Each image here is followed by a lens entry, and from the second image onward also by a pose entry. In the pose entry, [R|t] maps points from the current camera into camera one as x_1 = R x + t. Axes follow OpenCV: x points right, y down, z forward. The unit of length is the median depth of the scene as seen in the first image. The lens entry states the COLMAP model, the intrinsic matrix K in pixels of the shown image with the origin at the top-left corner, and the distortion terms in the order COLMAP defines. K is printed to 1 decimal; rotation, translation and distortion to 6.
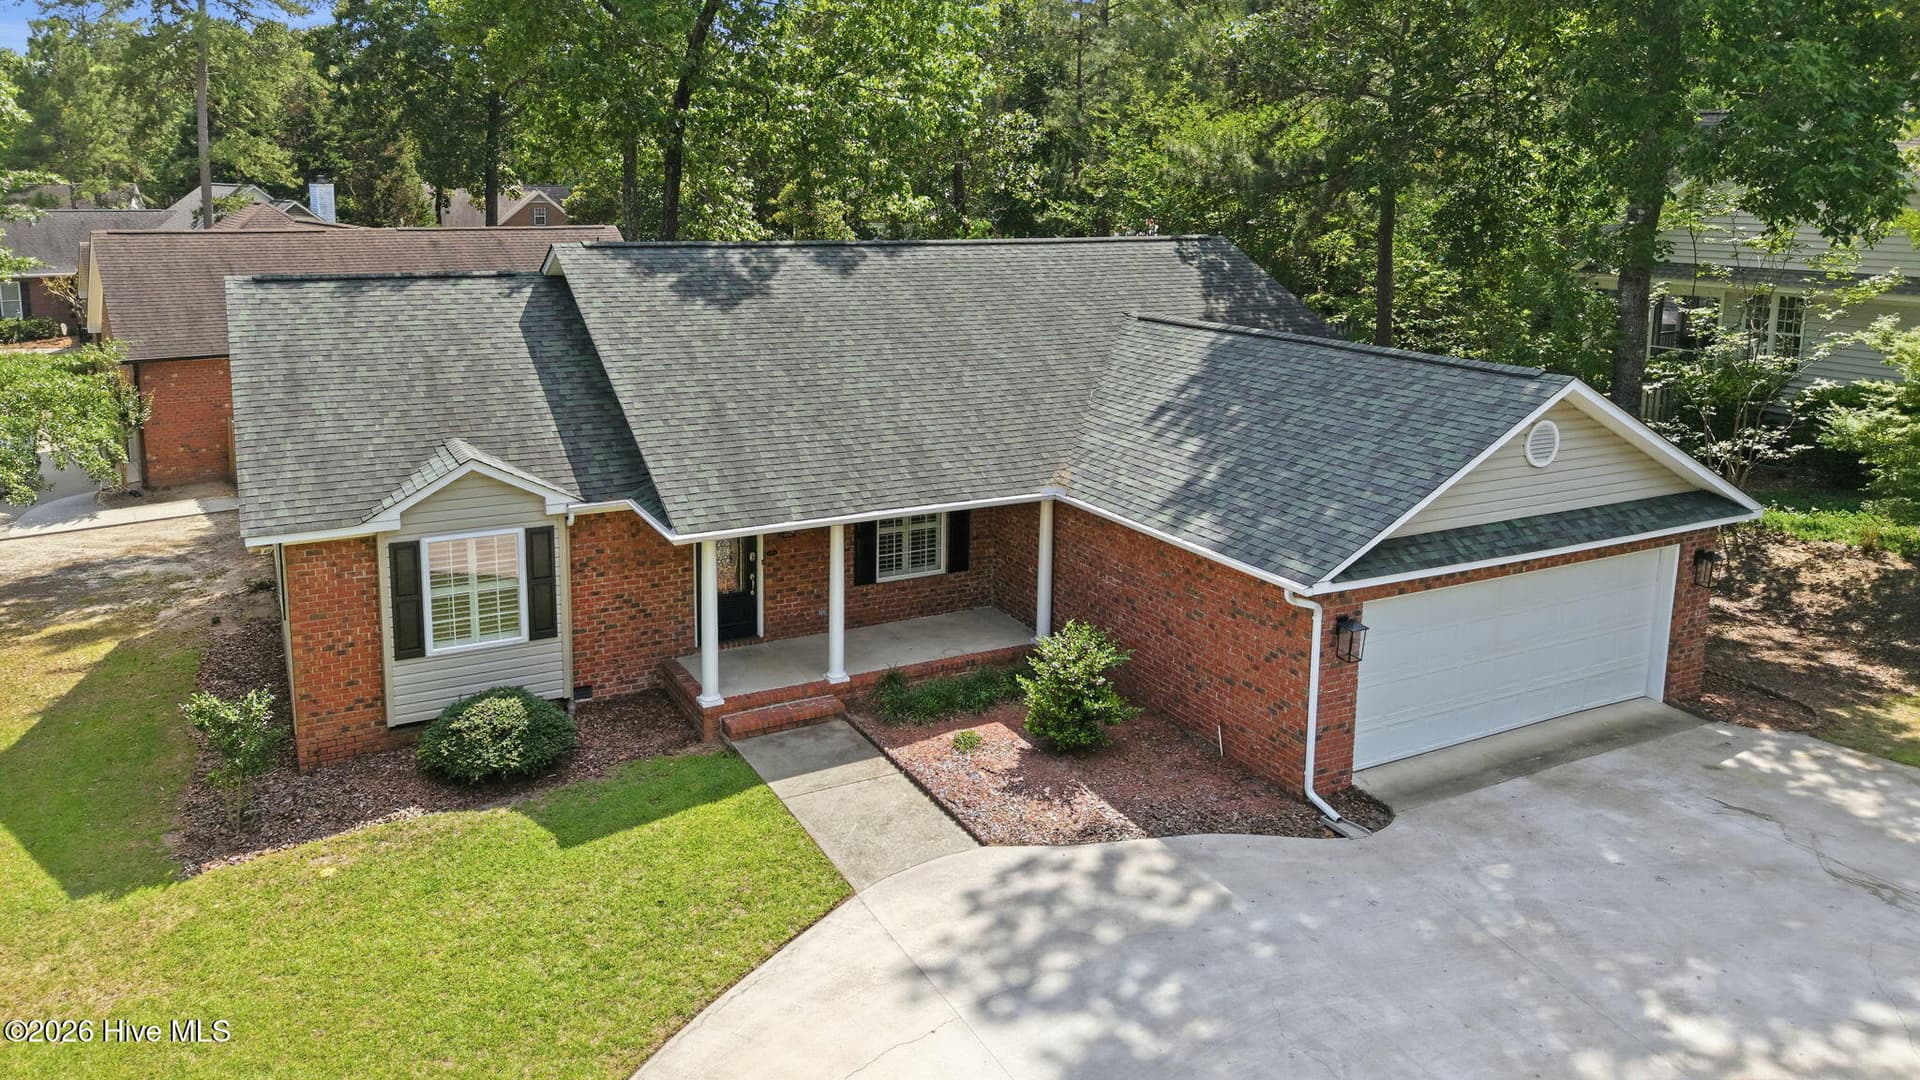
lens RADIAL K [[1328.2, 0, 923.0], [0, 1328.2, 413.9], [0, 0, 1]] dist [-0.009478, 0.003846]
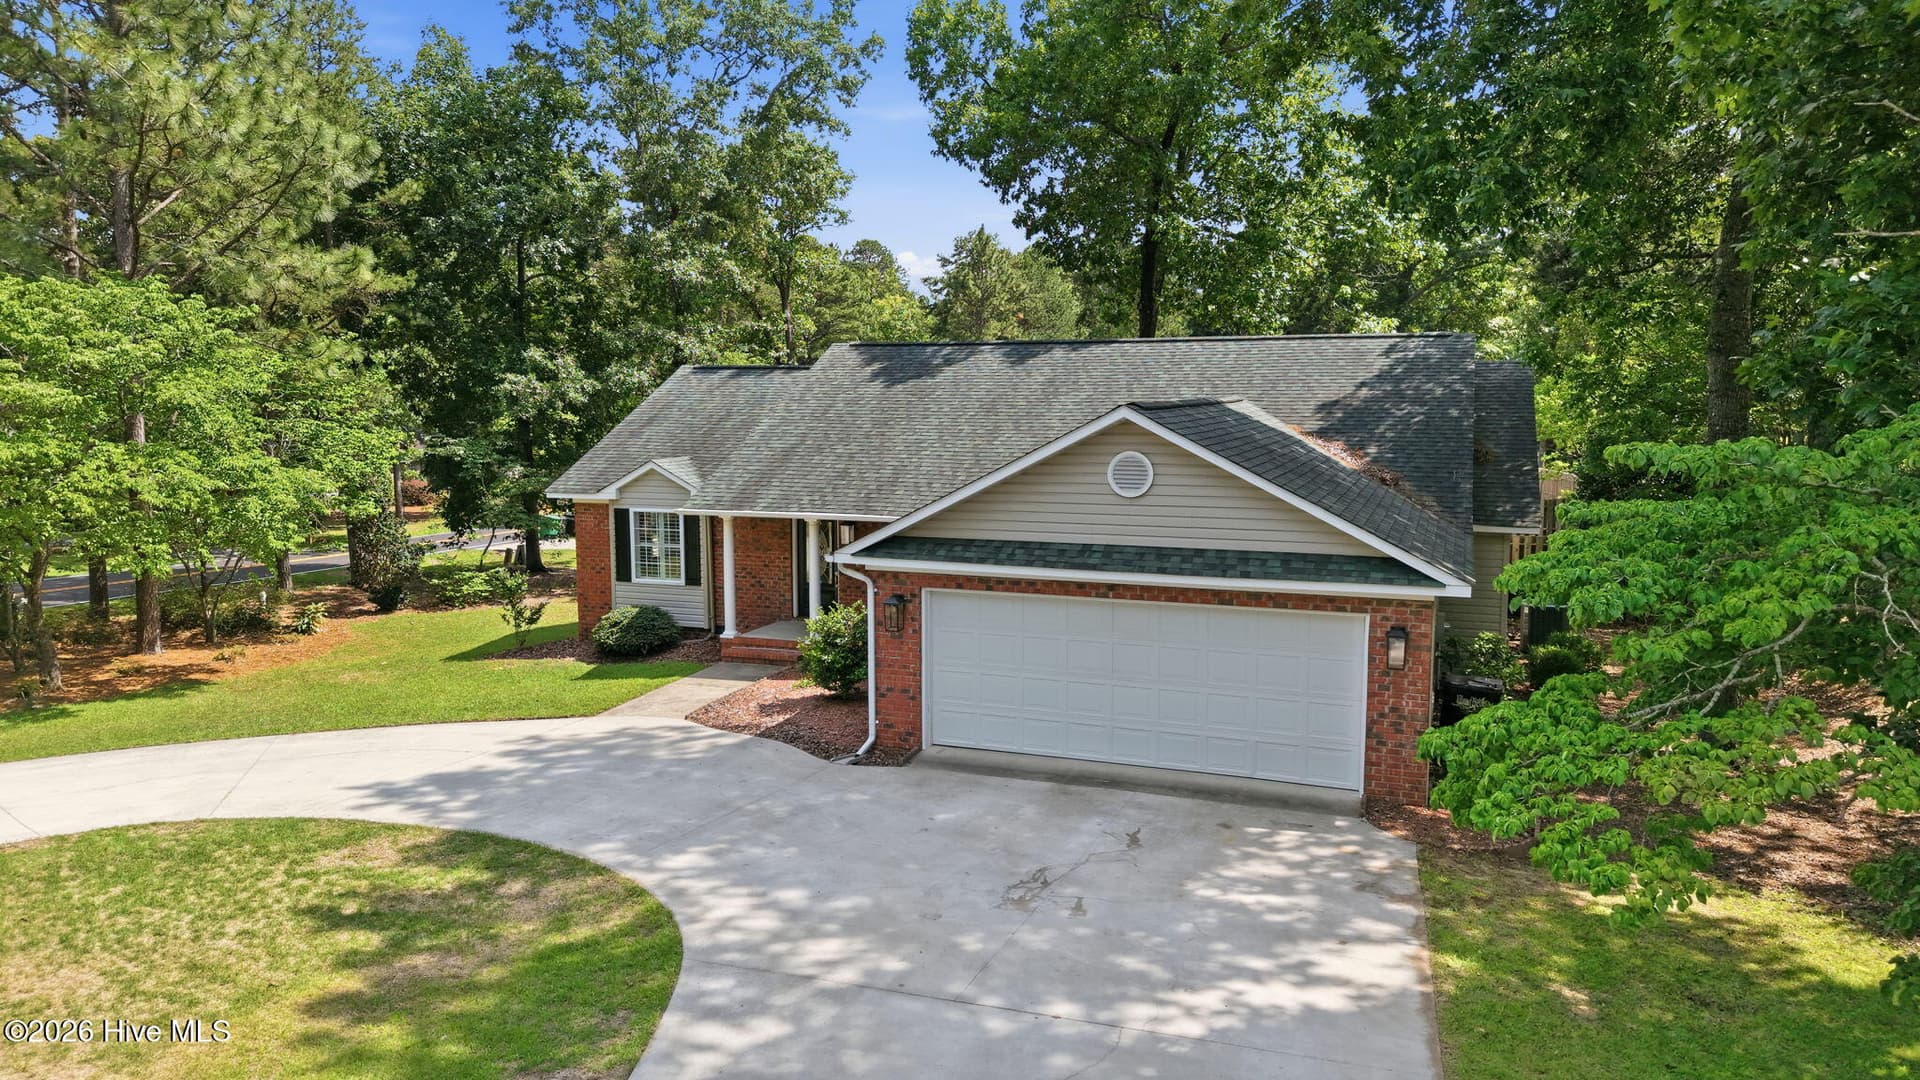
lens RADIAL K [[1328.2, 0, 953.1], [0, 1328.2, 533.2], [0, 0, 1]] dist [-0.009478, 0.003846]
pose [[0.656503, 0.072249, -0.750855, 1.143425], [-0.123258, 0.992299, -0.012288, 0.097784], [0.744185, 0.100616, 0.660353, 0.220830]]
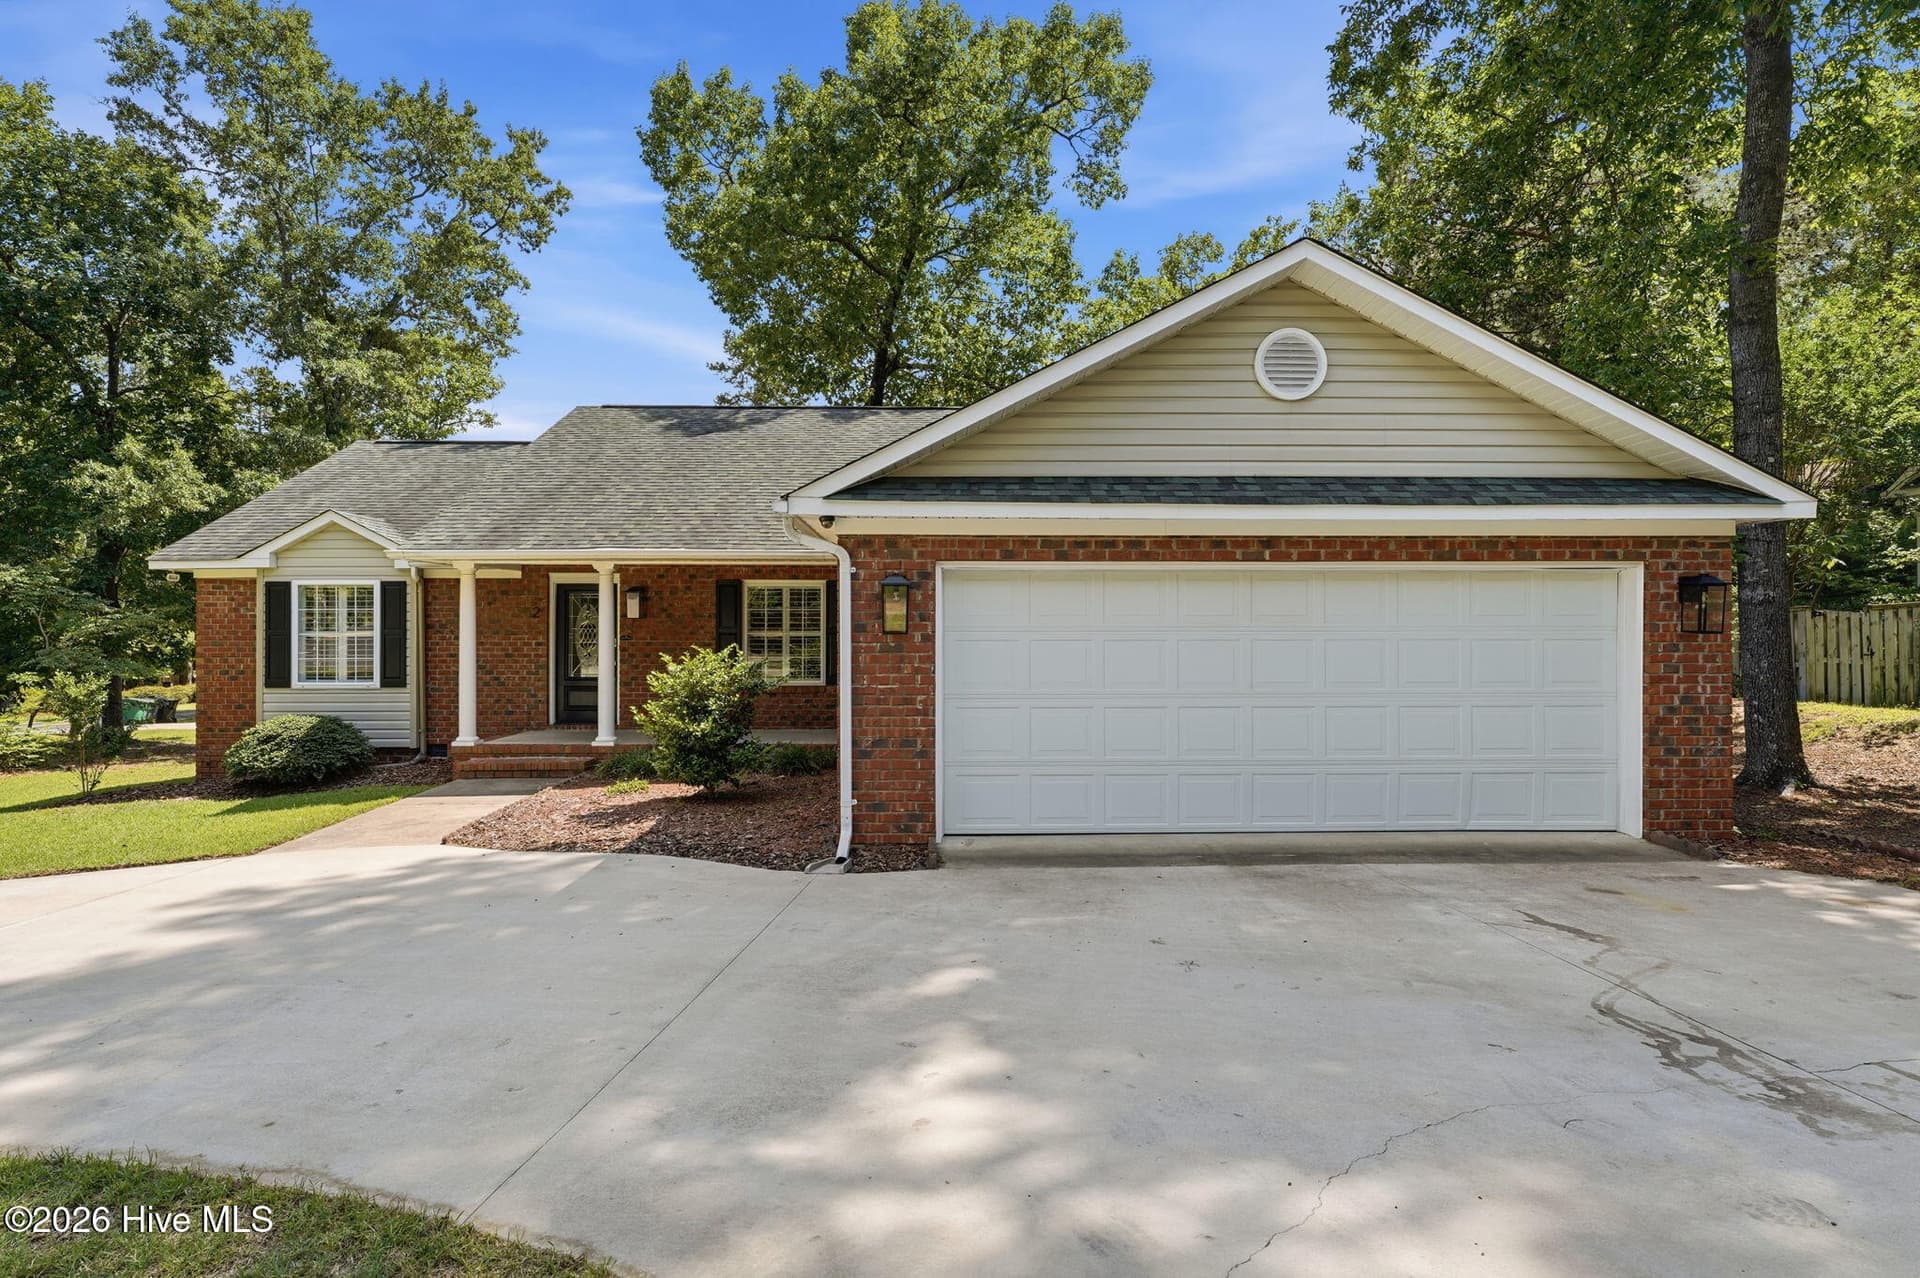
lens RADIAL K [[1007.5, 0, 966.1], [0, 1007.5, 642.1], [0, 0, 1]] dist [-0.028284, 0.003544]
pose [[0.899632, -0.007136, -0.436591, 0.534913], [-0.066042, 0.986140, -0.152204, 0.243973], [0.431626, 0.165761, 0.886692, 0.506521]]
